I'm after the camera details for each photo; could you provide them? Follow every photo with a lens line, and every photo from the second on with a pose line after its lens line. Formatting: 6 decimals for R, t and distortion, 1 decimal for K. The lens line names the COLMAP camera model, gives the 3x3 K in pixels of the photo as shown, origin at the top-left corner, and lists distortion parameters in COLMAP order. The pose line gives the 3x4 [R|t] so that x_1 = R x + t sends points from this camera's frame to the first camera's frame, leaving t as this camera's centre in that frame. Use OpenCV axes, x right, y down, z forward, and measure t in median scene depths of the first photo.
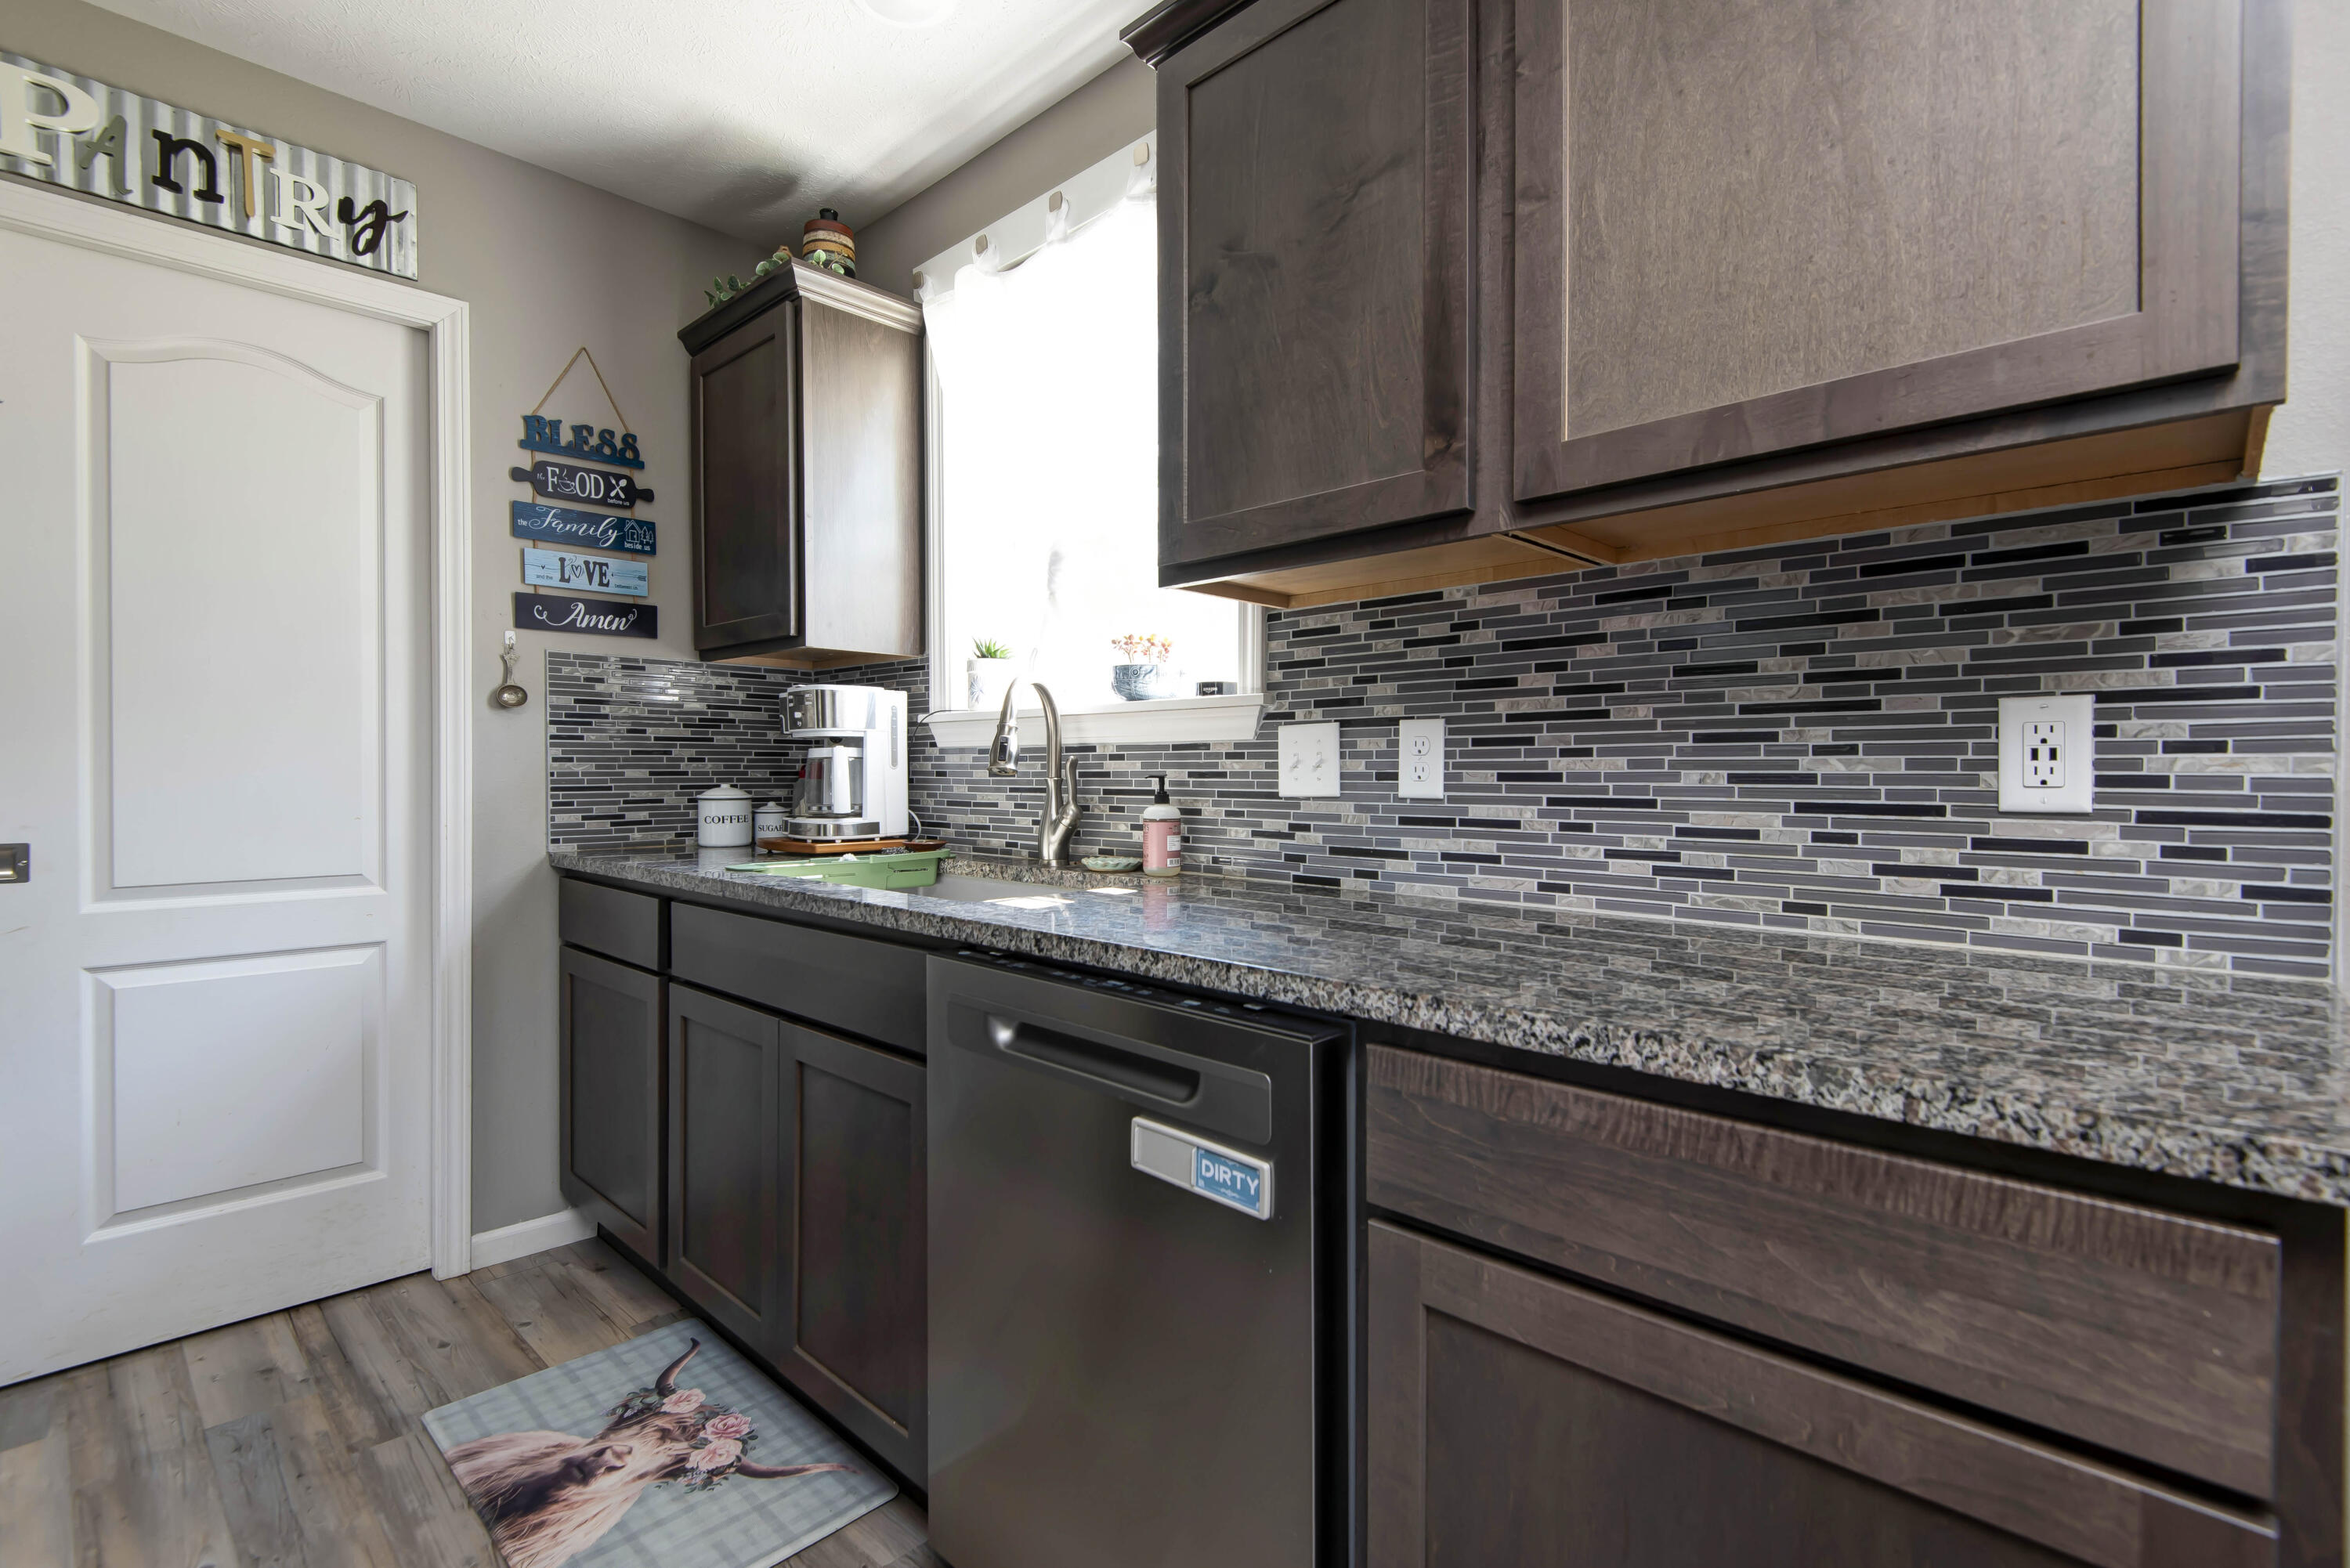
lens RADIAL K [[1079.2, 0, 1183.1], [0, 1079.2, 784.5], [0, 0, 1]] dist [0.016037, -0.007020]
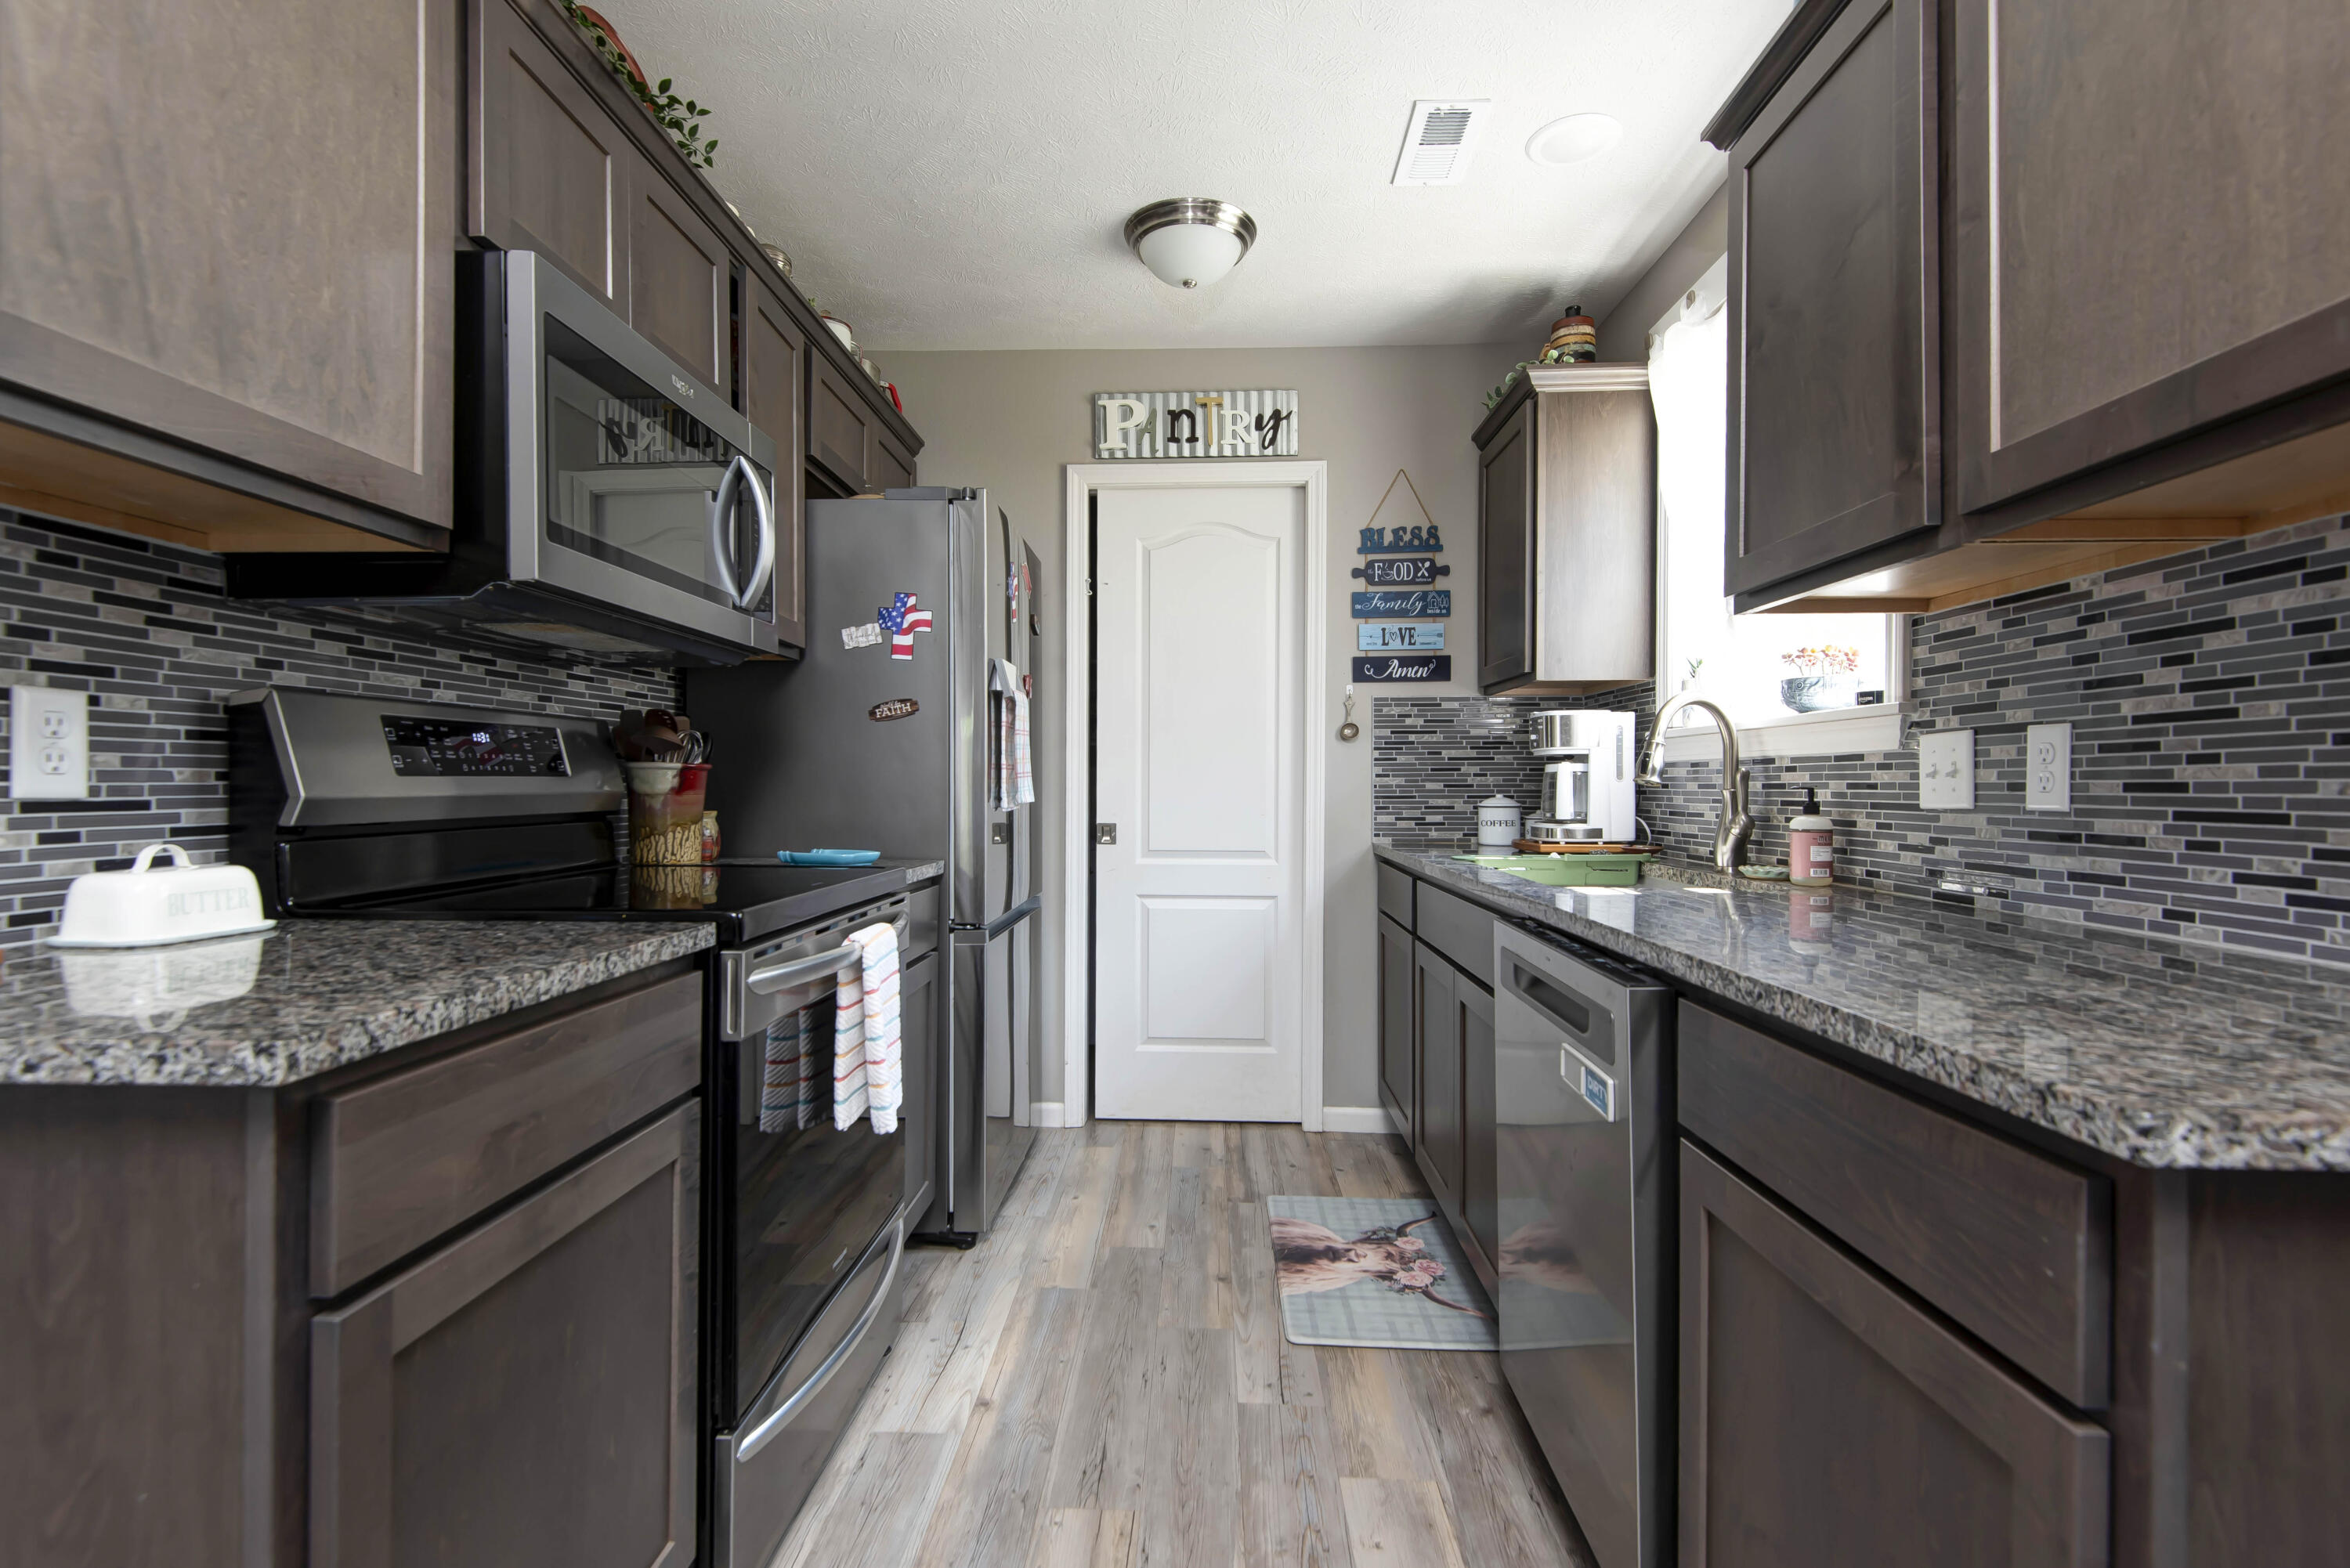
lens RADIAL K [[1079.2, 0, 1174.4], [0, 1079.2, 792.6], [0, 0, 1]] dist [0.016037, -0.007020]
pose [[0.671275, 0.005315, -0.741189, 0.347907], [-0.010635, 0.999940, -0.002461, 0.006094], [0.741132, 0.009535, 0.671292, -0.140902]]
